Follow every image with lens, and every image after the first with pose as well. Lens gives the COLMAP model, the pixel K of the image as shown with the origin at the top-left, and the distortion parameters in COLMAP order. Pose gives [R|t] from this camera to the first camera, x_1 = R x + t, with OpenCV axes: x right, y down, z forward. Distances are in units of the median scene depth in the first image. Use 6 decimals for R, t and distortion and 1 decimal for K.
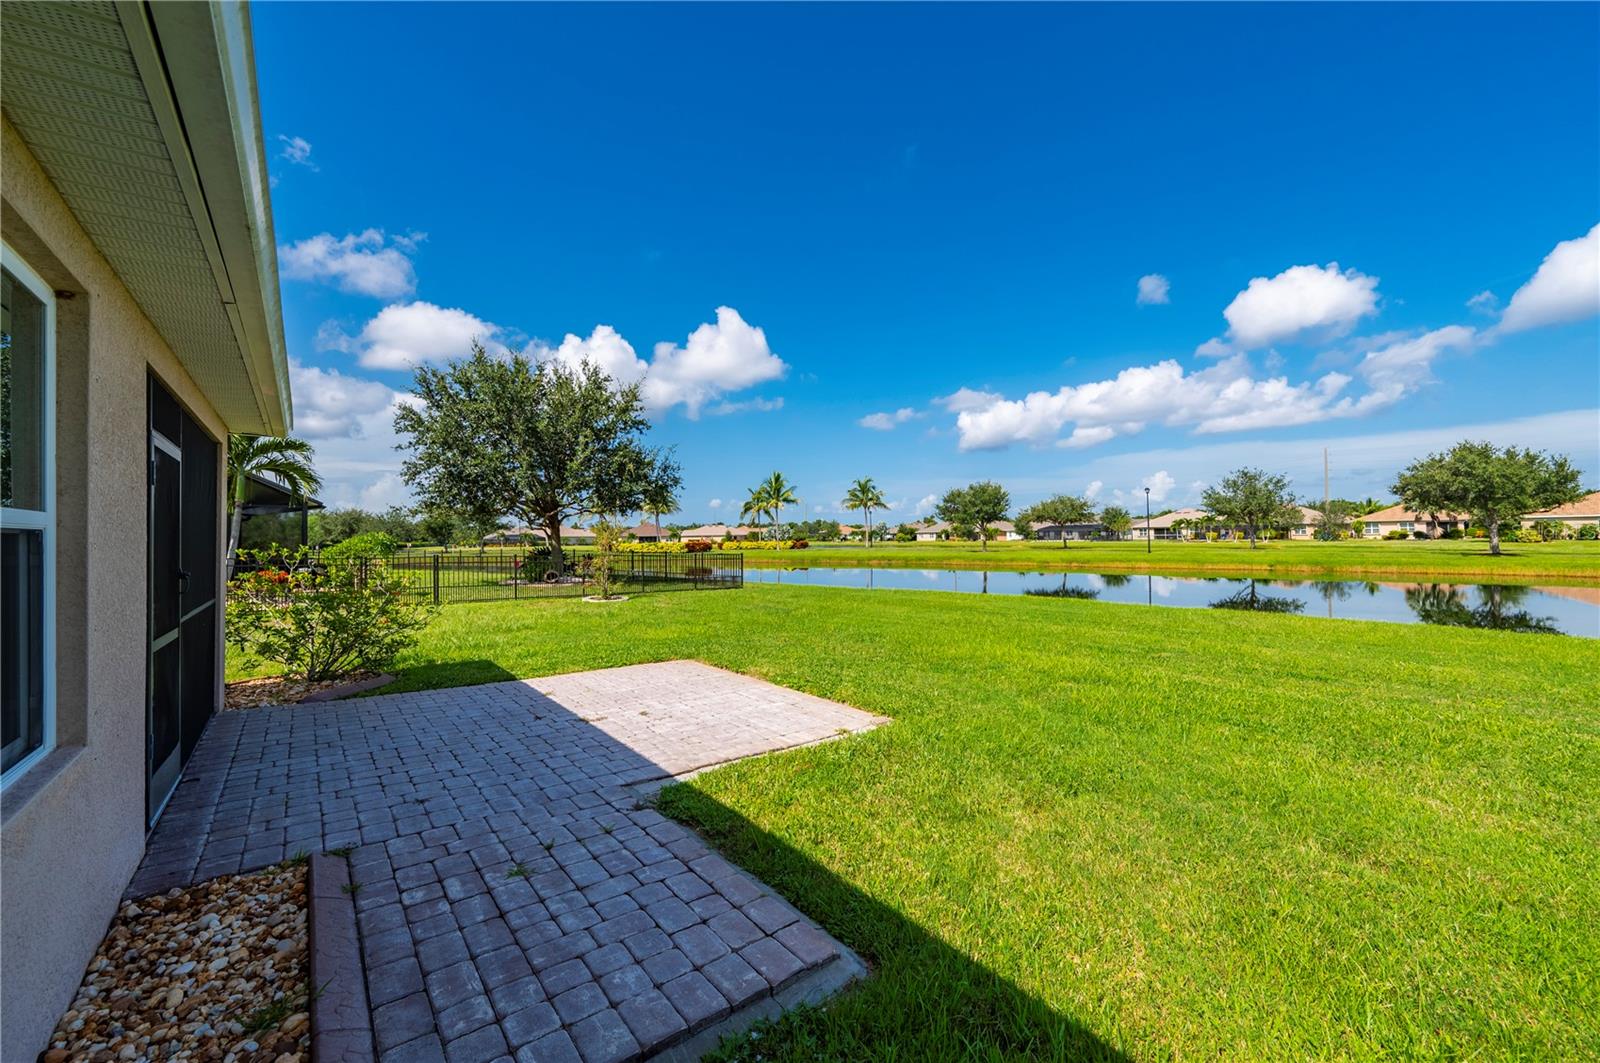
lens RADIAL K [[645.1, 0, 793.7], [0, 645.1, 520.1], [0, 0, 1]] dist [-0.000522, 0.000651]
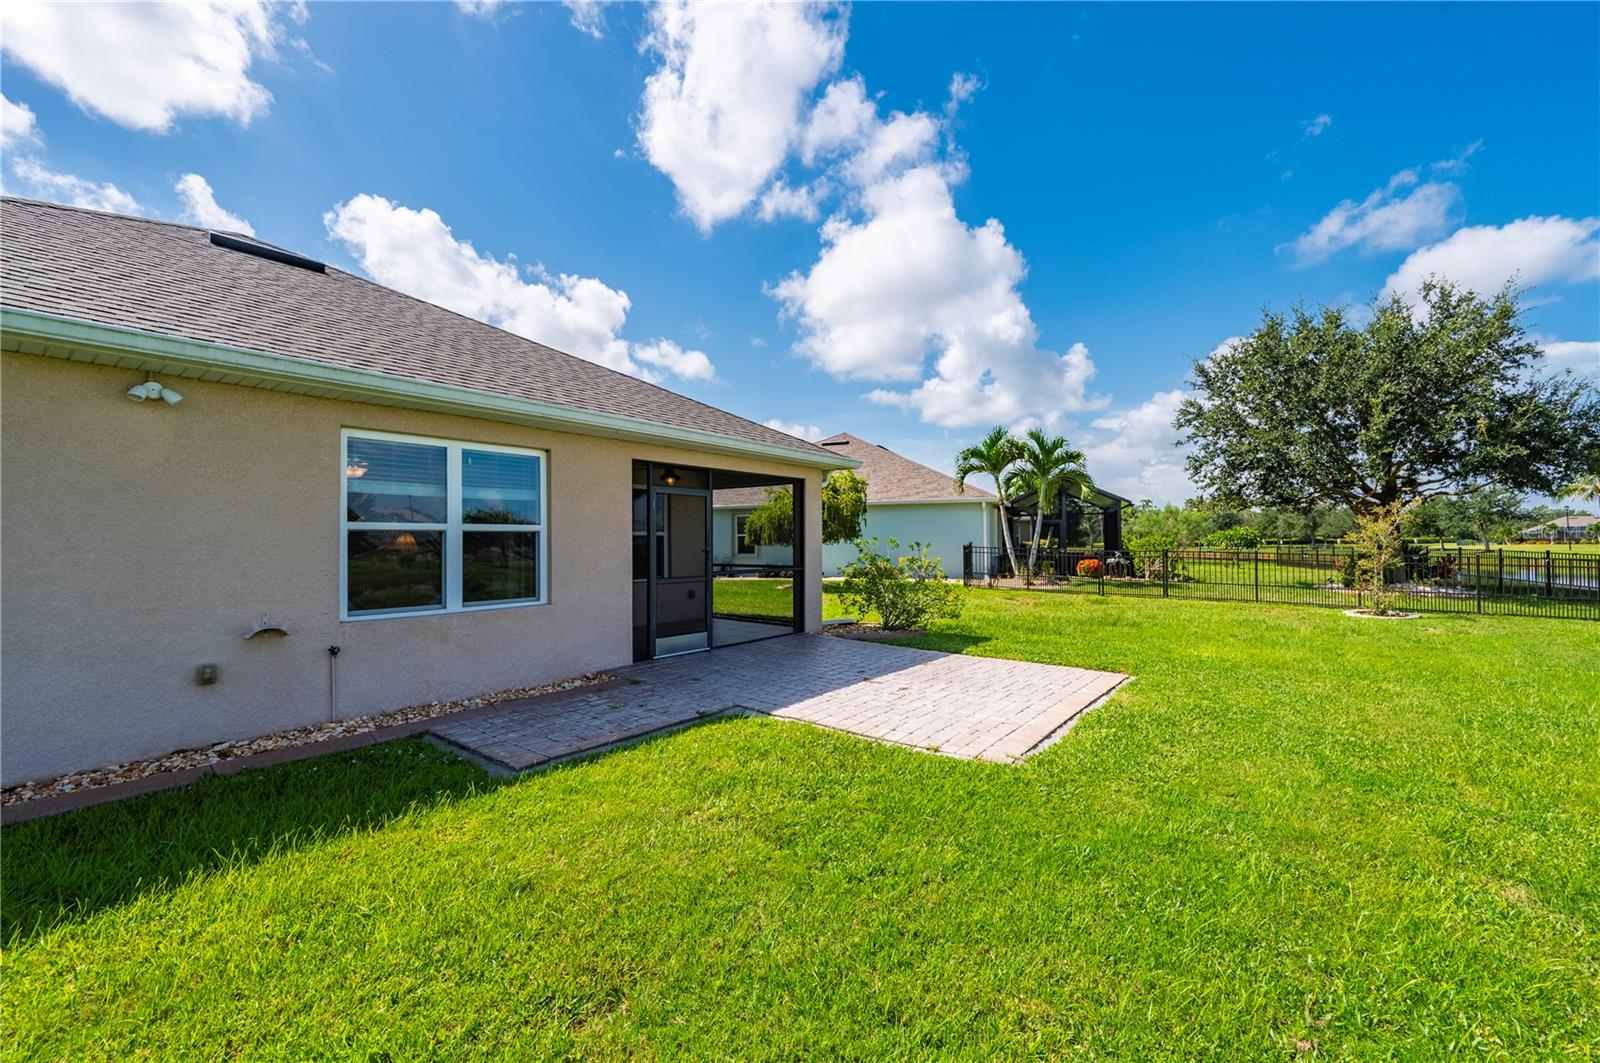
lens RADIAL K [[652.1, 0, 794.2], [0, 652.1, 529.1], [0, 0, 1]] dist [0.007152, 0.000040]
pose [[0.246693, -0.007070, -0.969068, 0.206488], [0.029260, 0.999572, 0.000157, 0.003792], [0.968652, -0.028394, 0.246794, 0.135996]]
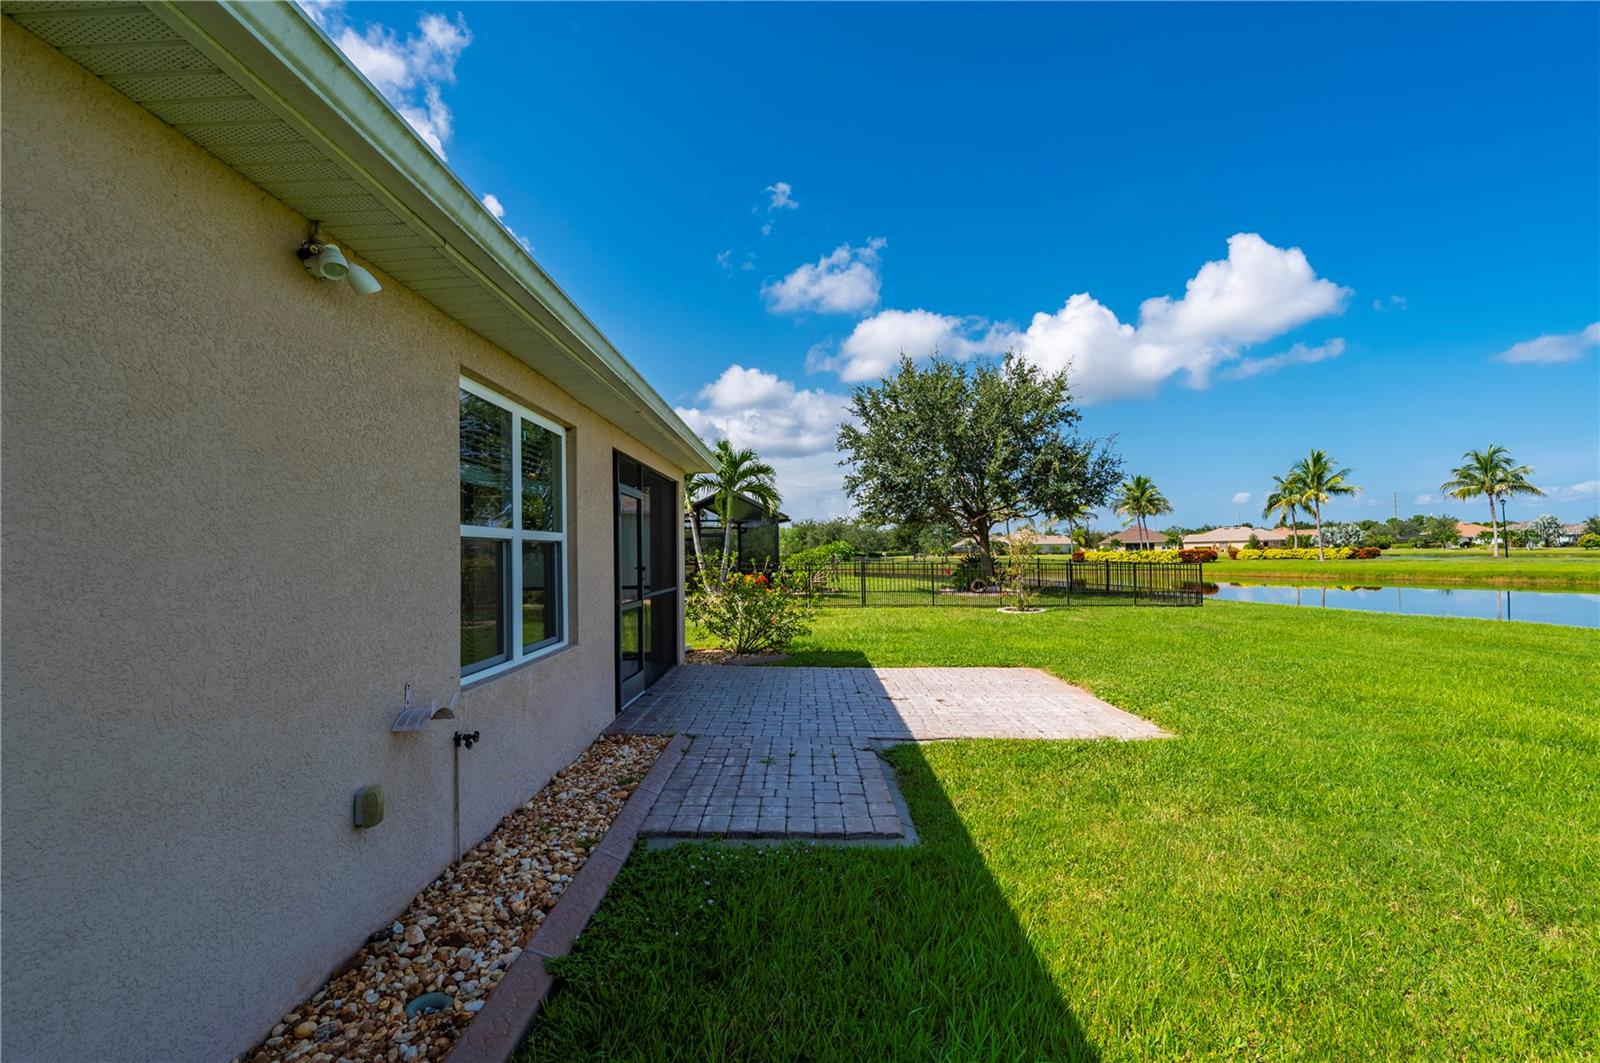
lens RADIAL K [[750.9, 0, 765.7], [0, 750.9, 512.5], [0, 0, 1]] dist [-0.001811, -0.001632]
pose [[0.764524, -0.036117, -0.643582, 0.093650], [0.025047, 0.999340, -0.026329, 0.000230], [0.644108, 0.004009, 0.764924, -0.045976]]
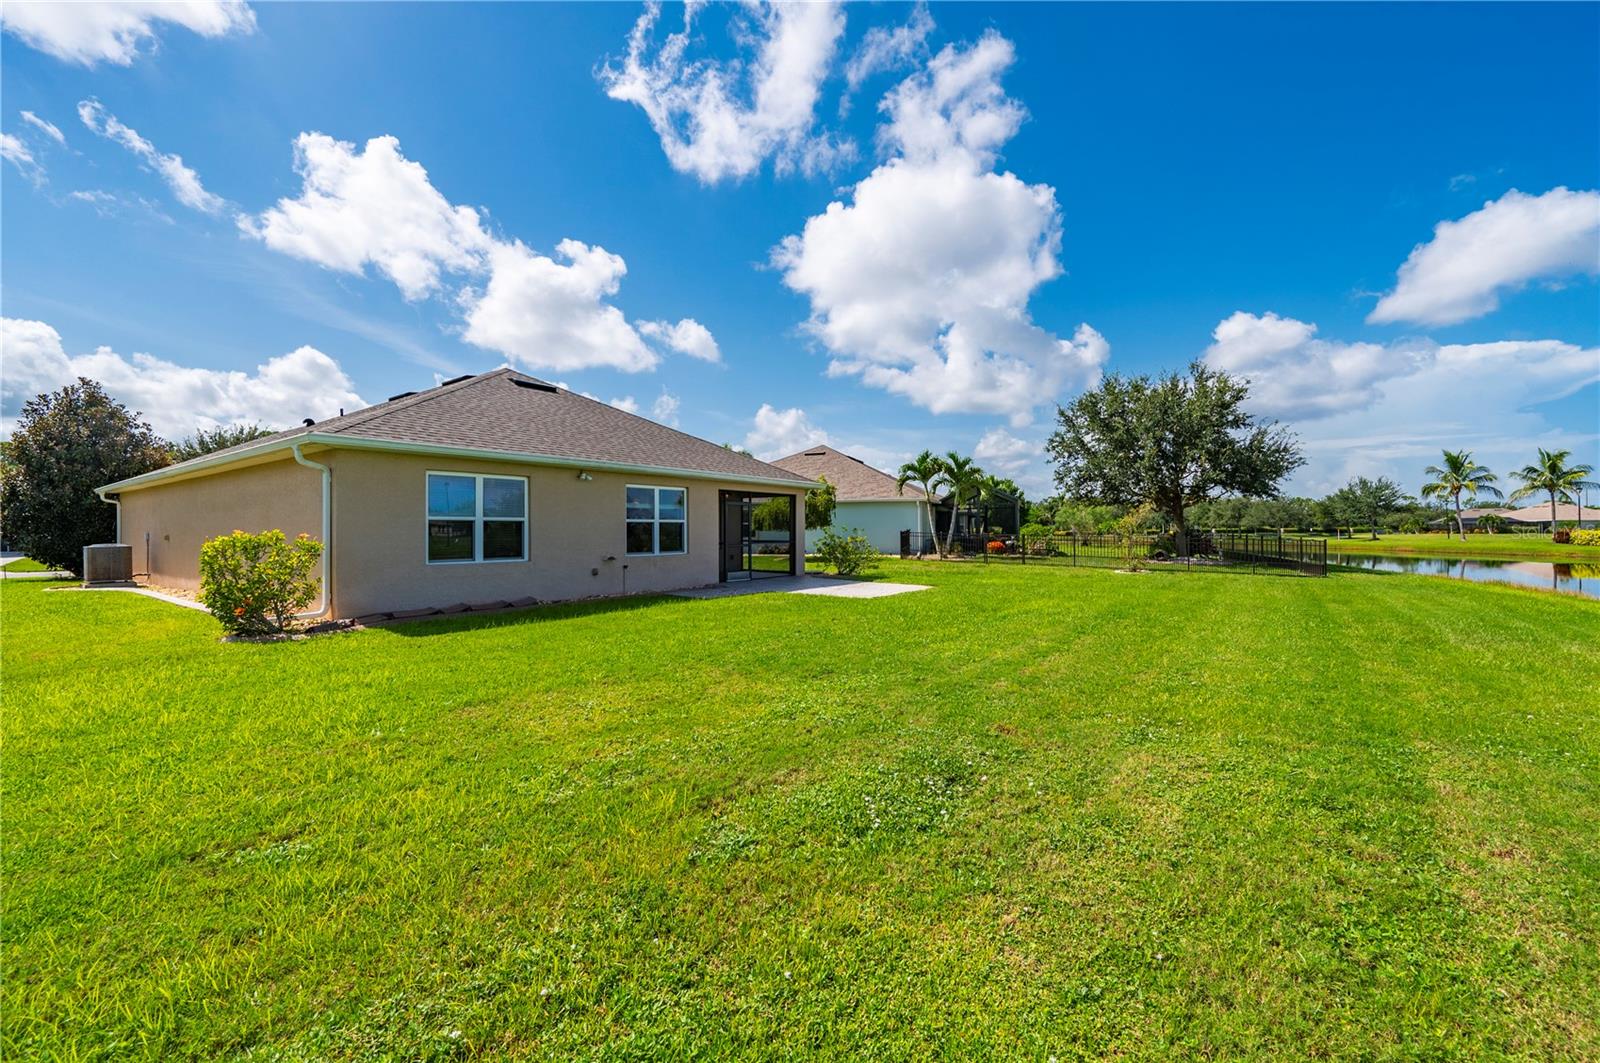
lens RADIAL K [[646.2, 0, 796.4], [0, 646.2, 531.8], [0, 0, 1]] dist [0.014800, 0.000091]
pose [[0.277152, 0.015382, -0.960703, 0.580745], [0.026333, 0.999375, 0.023598, -0.001831], [0.960465, -0.031838, 0.276574, 0.021029]]
